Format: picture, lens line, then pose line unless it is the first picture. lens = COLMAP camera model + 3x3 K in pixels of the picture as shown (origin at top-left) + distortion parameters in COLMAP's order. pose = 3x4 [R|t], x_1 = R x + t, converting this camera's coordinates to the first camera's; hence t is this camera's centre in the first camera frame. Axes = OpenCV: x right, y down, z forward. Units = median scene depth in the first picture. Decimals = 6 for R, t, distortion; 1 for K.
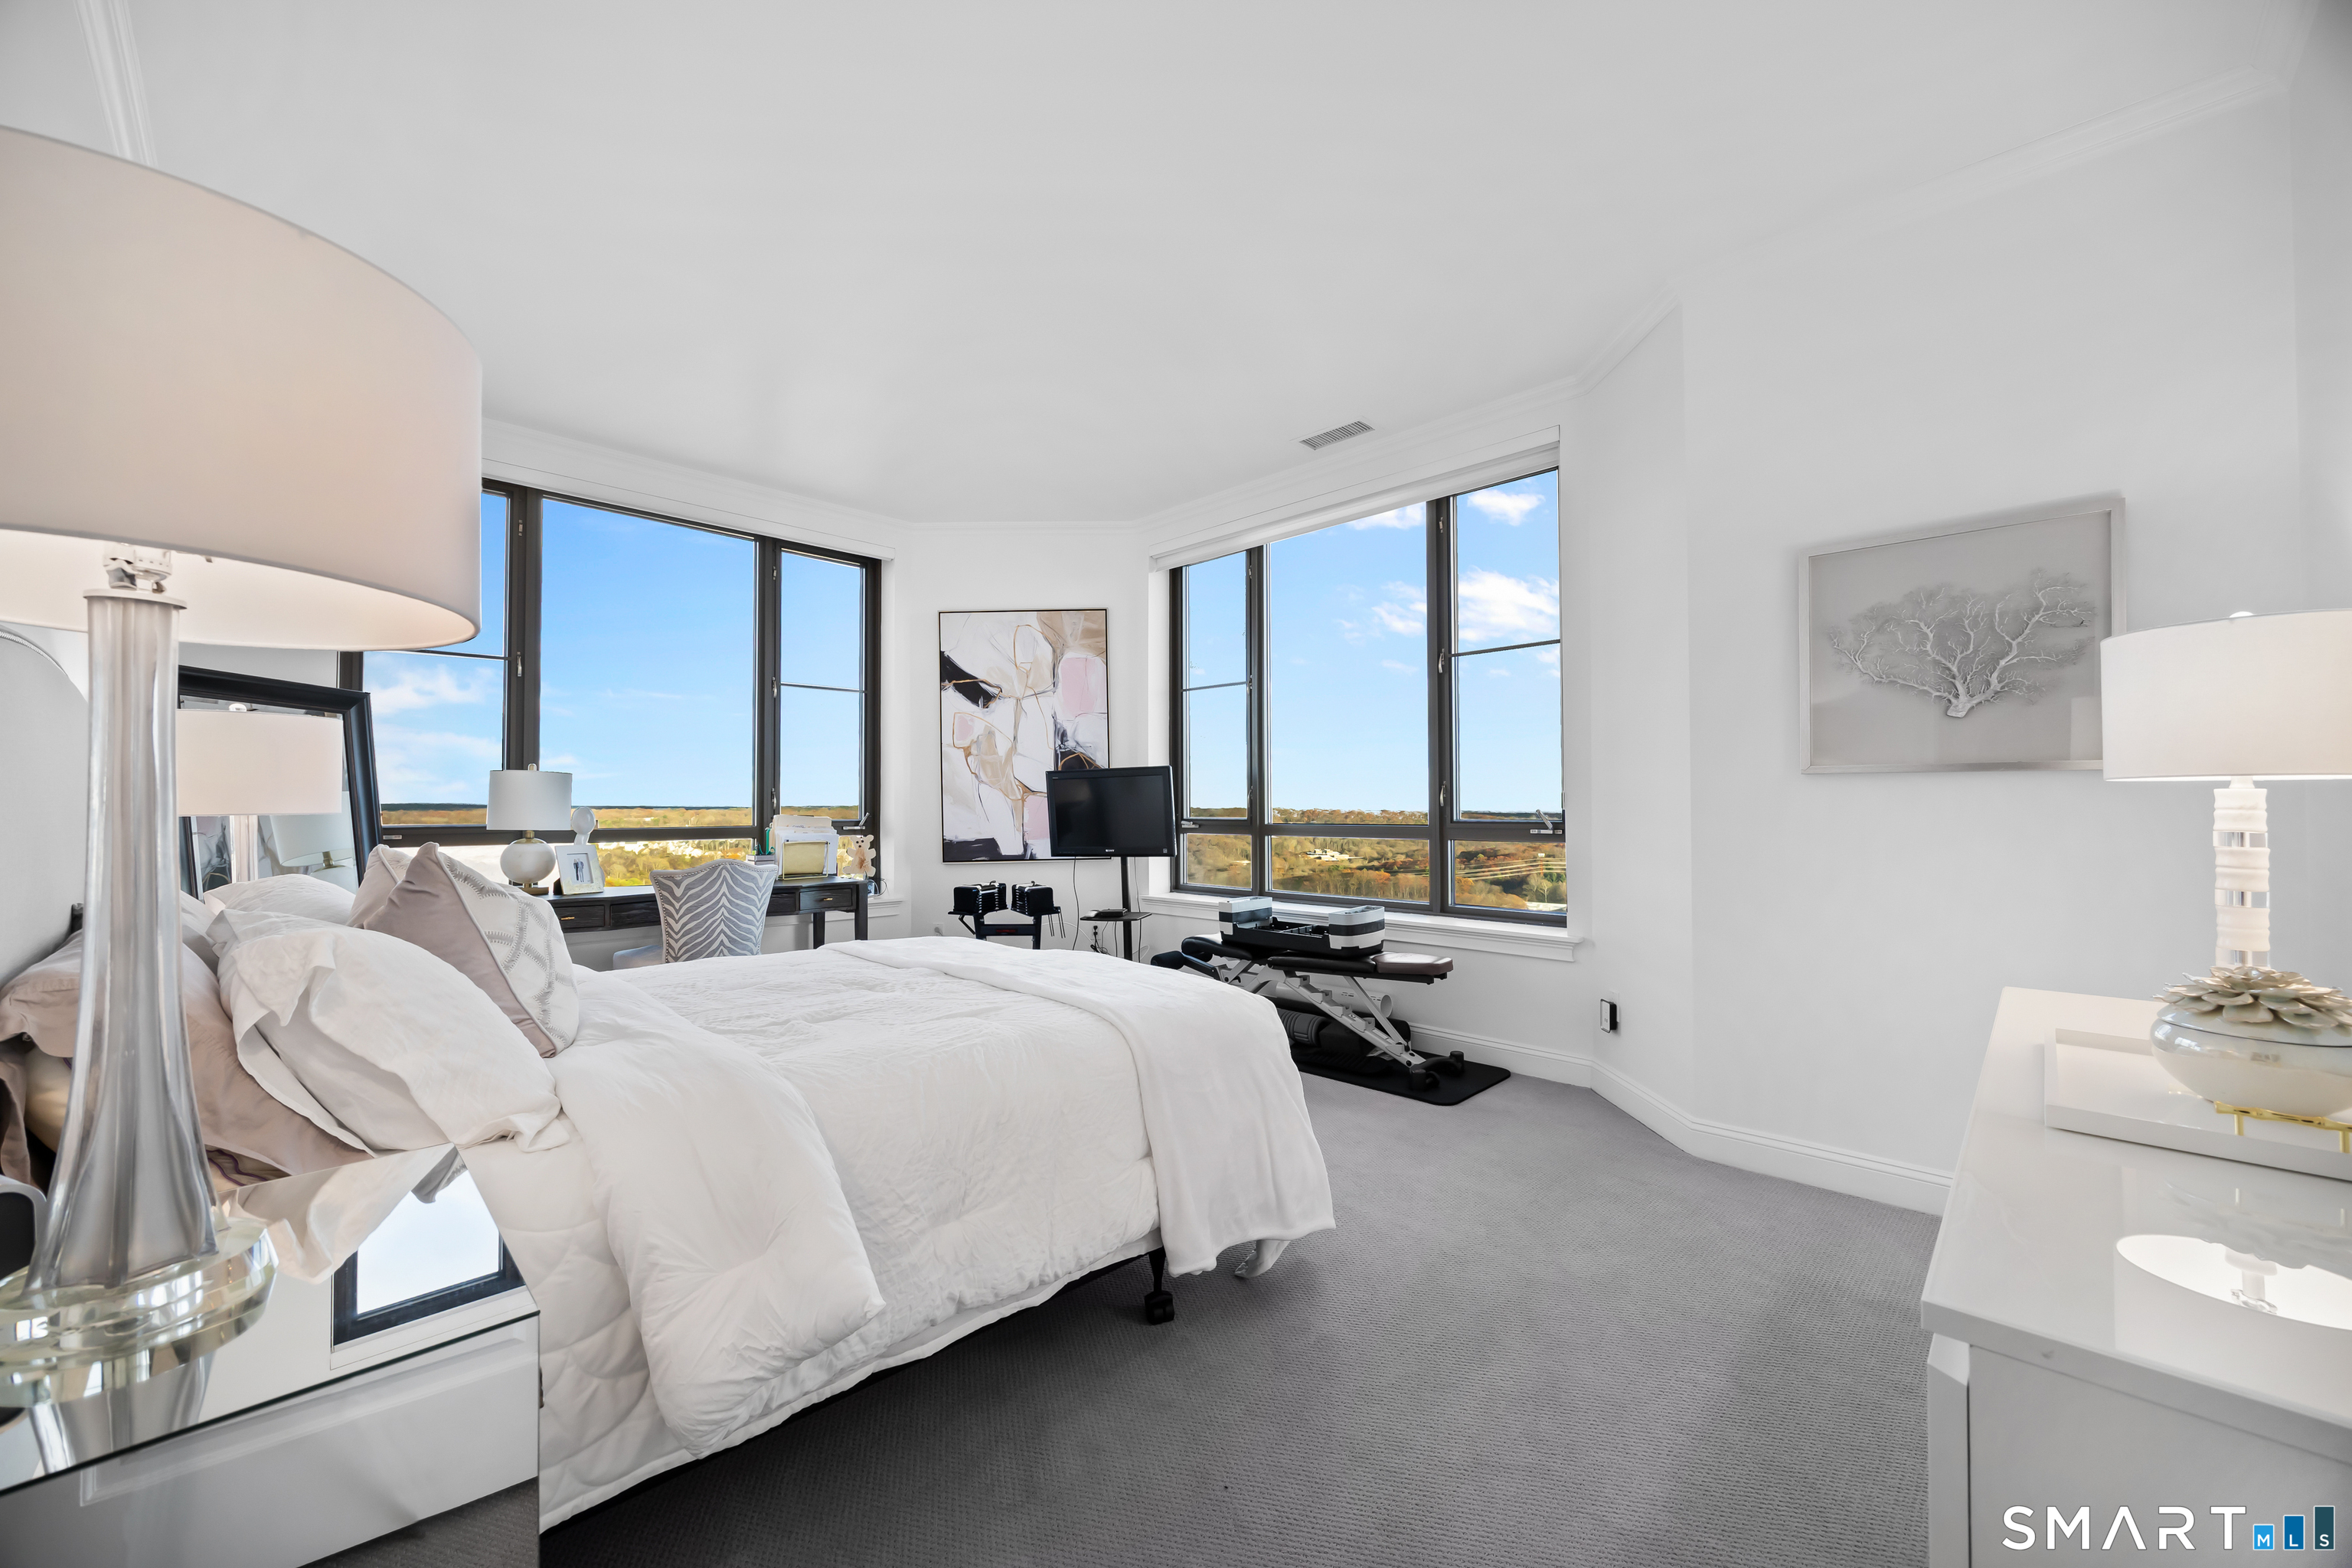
lens RADIAL K [[891.7, 0, 1172.7], [0, 891.7, 783.2], [0, 0, 1]] dist [-0.004145, -0.000189]
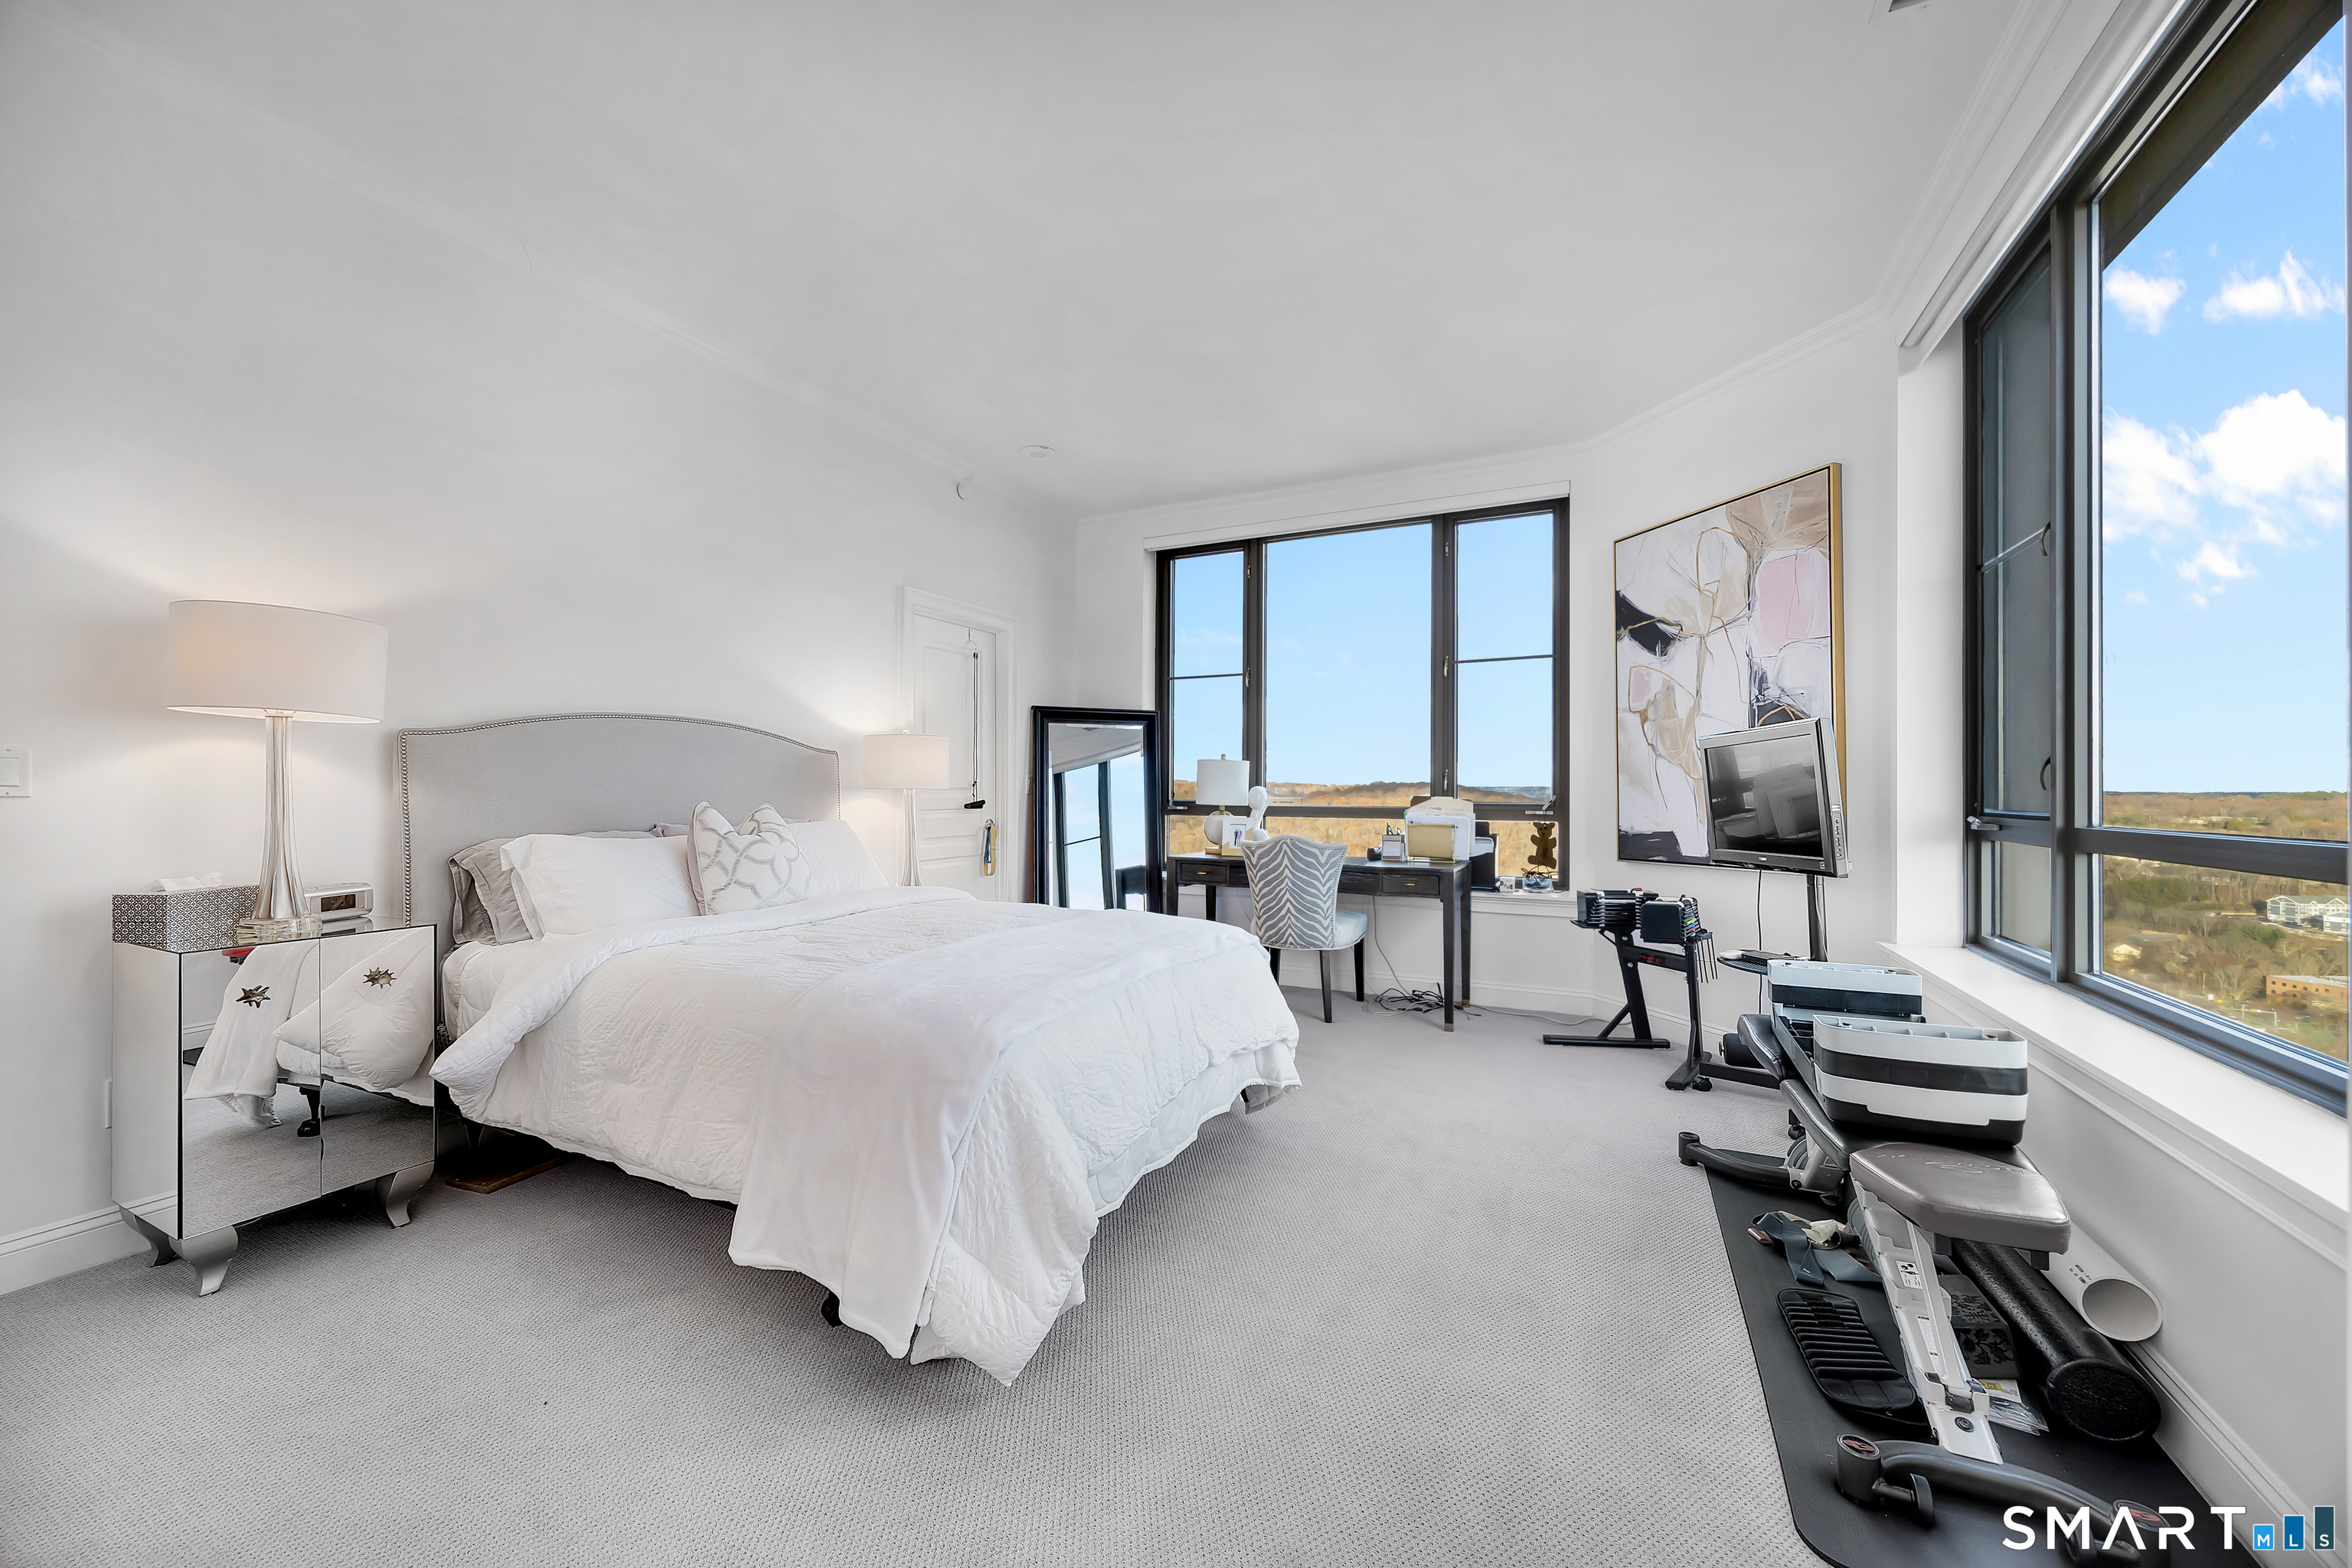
lens RADIAL K [[891.7, 0, 1172.7], [0, 891.7, 783.2], [0, 0, 1]] dist [-0.004145, -0.000189]
pose [[0.318392, -0.004612, -0.947948, 0.361316], [0.019606, 0.999806, 0.001721, 0.012382], [0.947756, -0.019134, 0.318421, 0.376503]]
